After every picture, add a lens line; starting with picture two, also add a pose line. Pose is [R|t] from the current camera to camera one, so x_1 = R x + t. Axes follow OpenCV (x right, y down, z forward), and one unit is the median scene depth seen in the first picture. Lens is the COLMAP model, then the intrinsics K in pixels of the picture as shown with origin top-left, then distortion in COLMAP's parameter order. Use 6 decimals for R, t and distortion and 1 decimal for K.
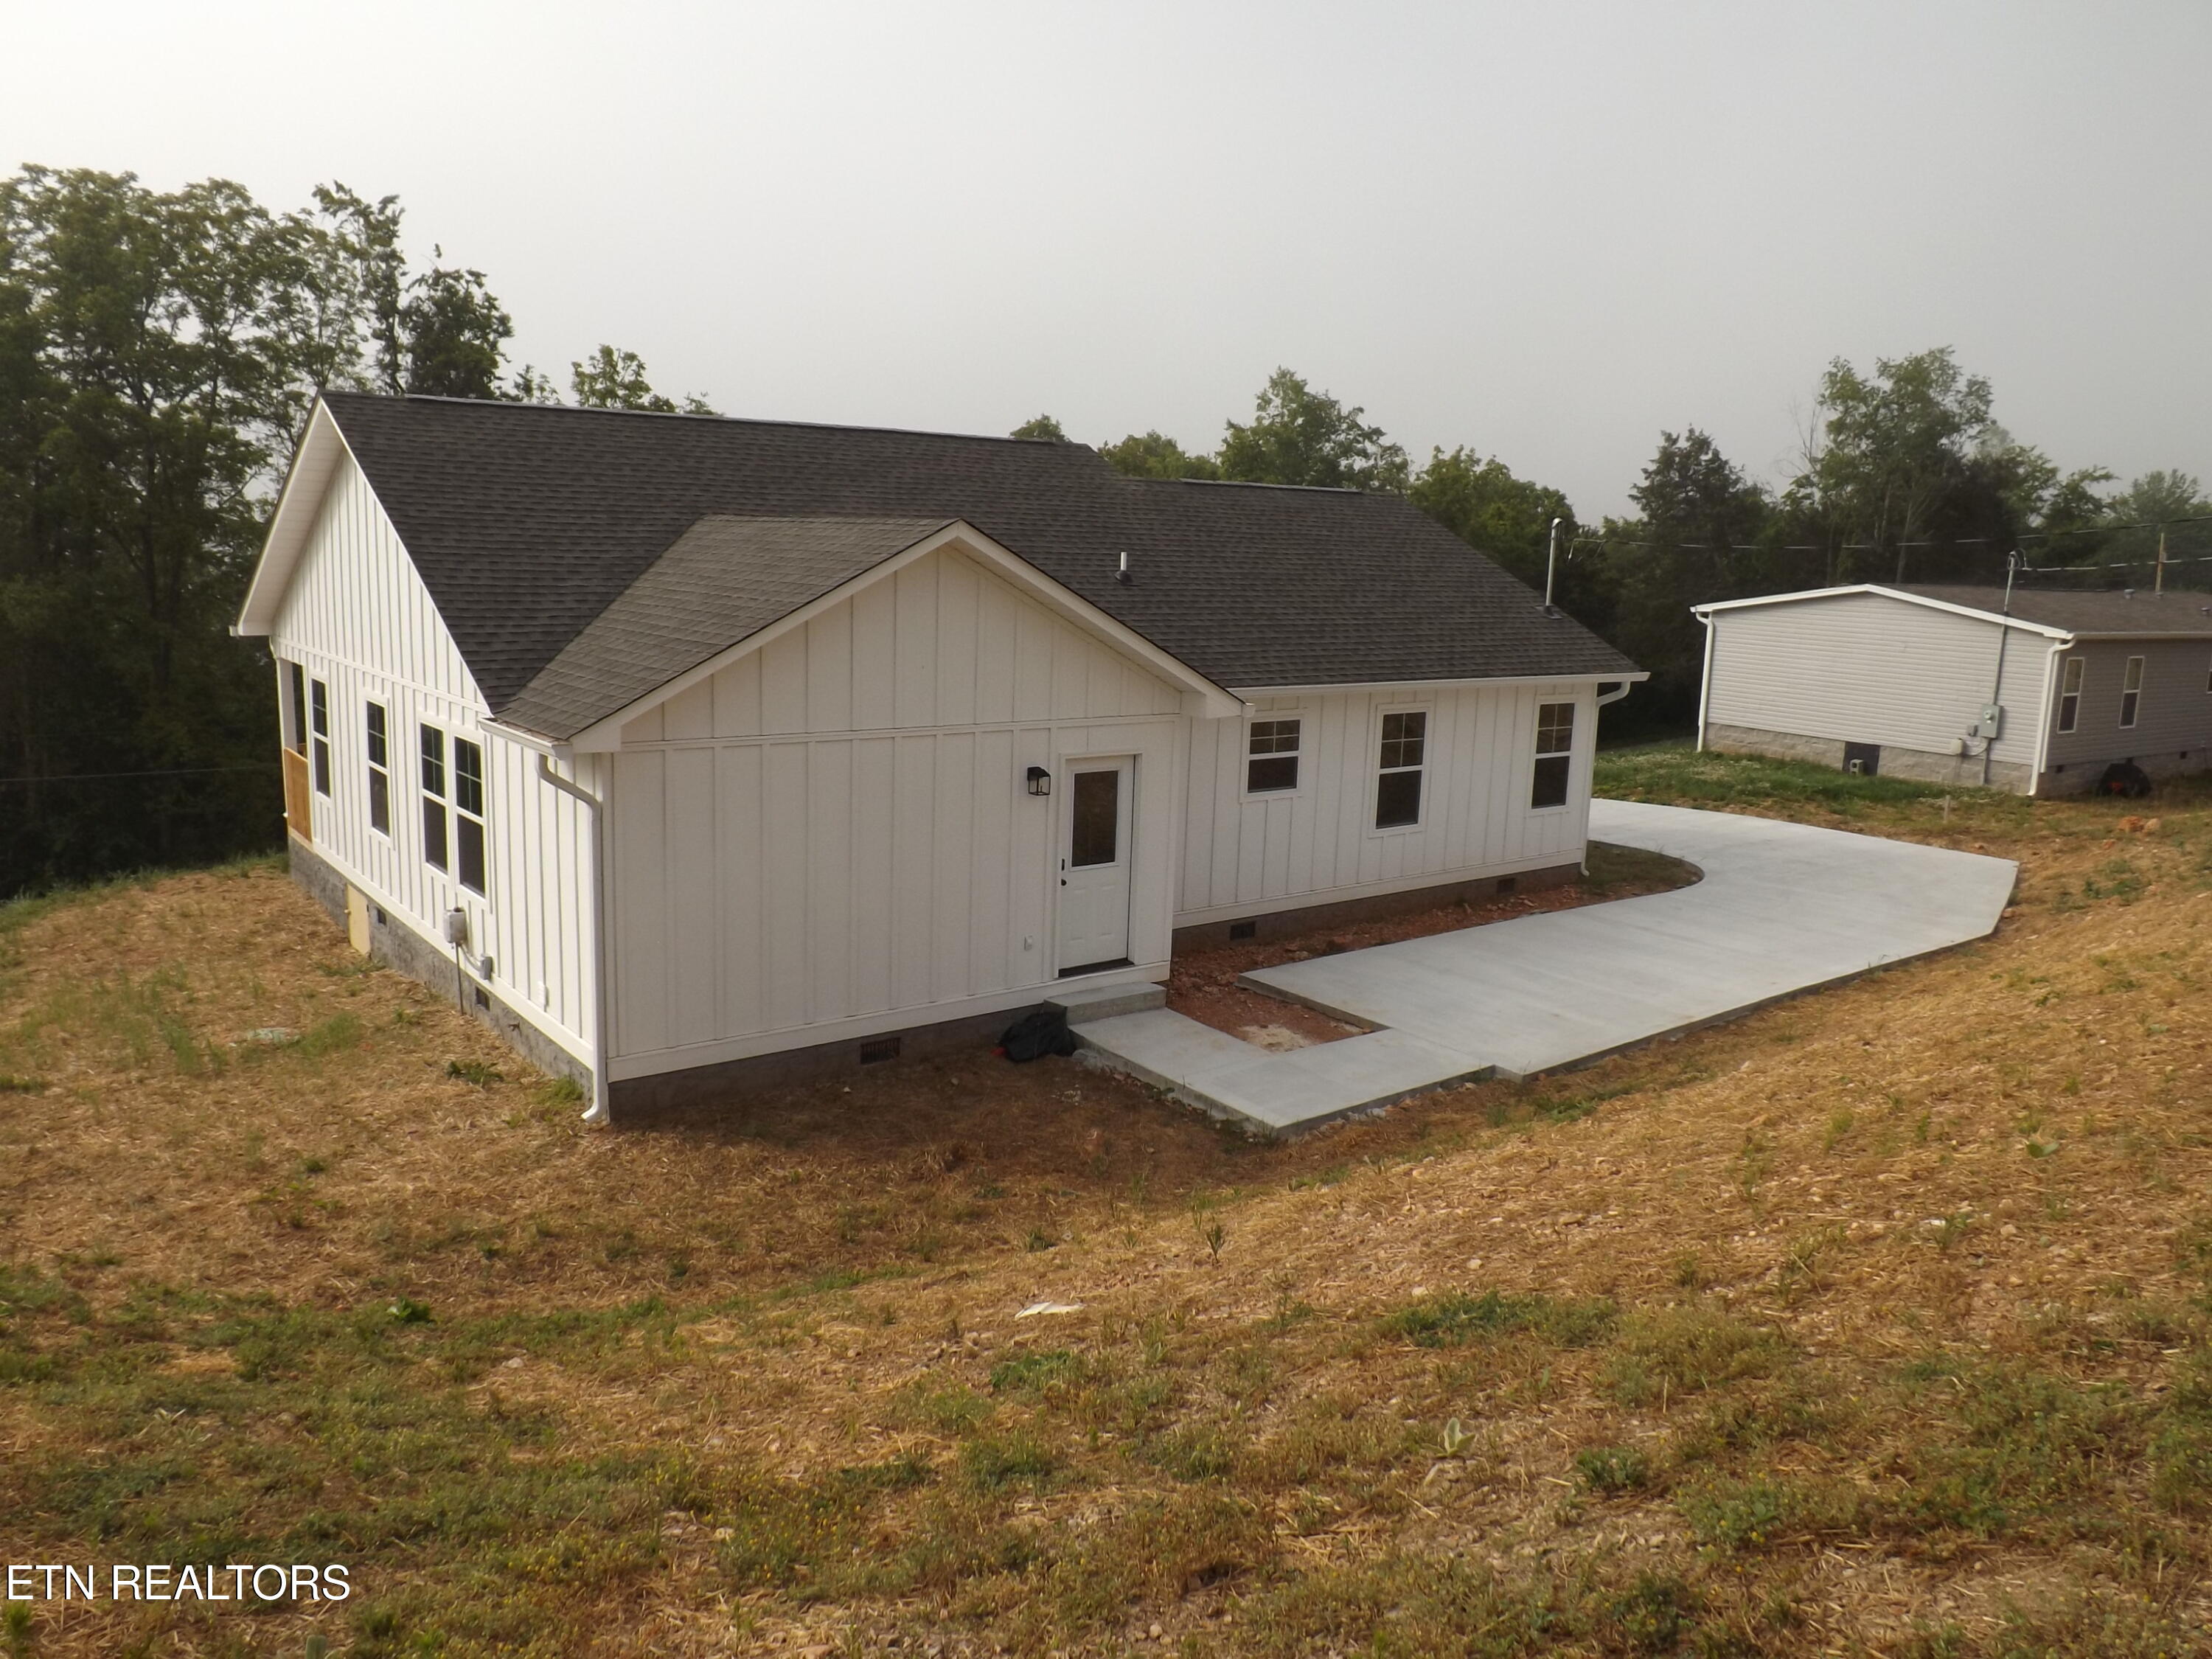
lens RADIAL K [[1585.2, 0, 1106.0], [0, 1585.2, 829.5], [0, 0, 1]] dist [-0.068089, 0.025383]
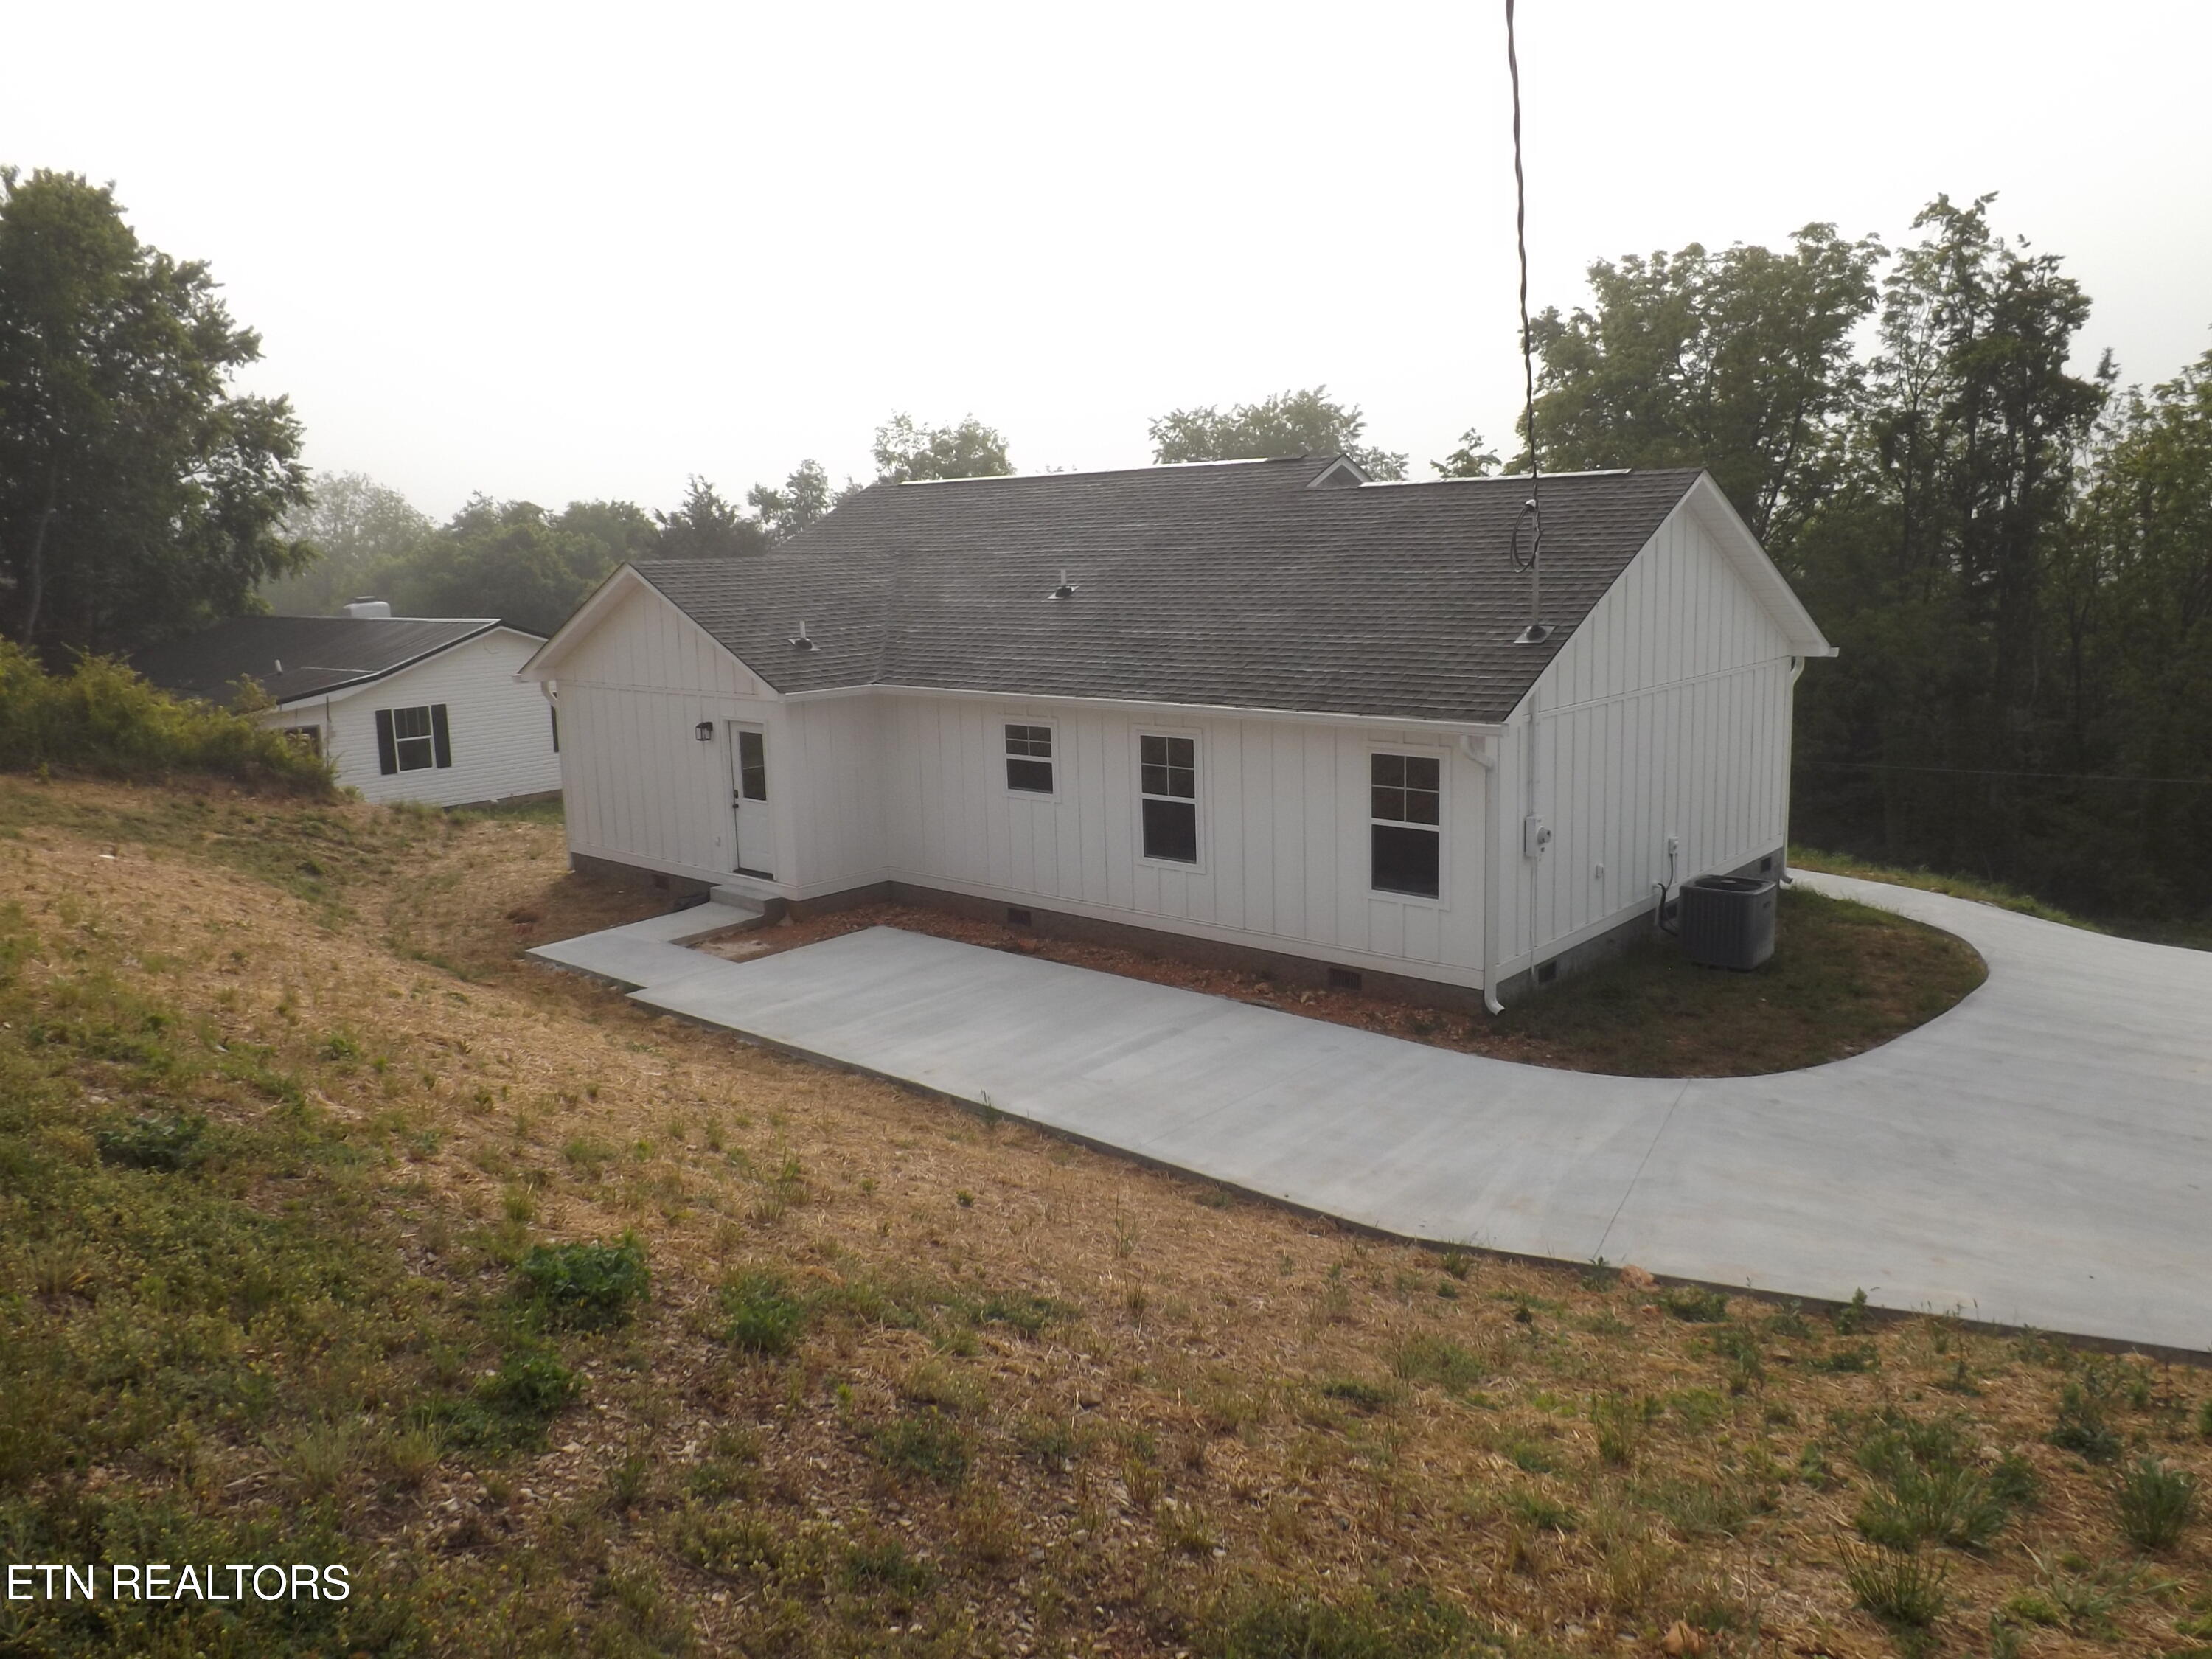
lens RADIAL K [[1585.2, 0, 1106.0], [0, 1585.2, 829.5], [0, 0, 1]] dist [-0.068089, 0.025383]
pose [[0.180670, 0.143365, -0.973039, 1.151529], [-0.146955, 0.982149, 0.117421, -0.131652], [0.972503, 0.121779, 0.198513, 0.839404]]
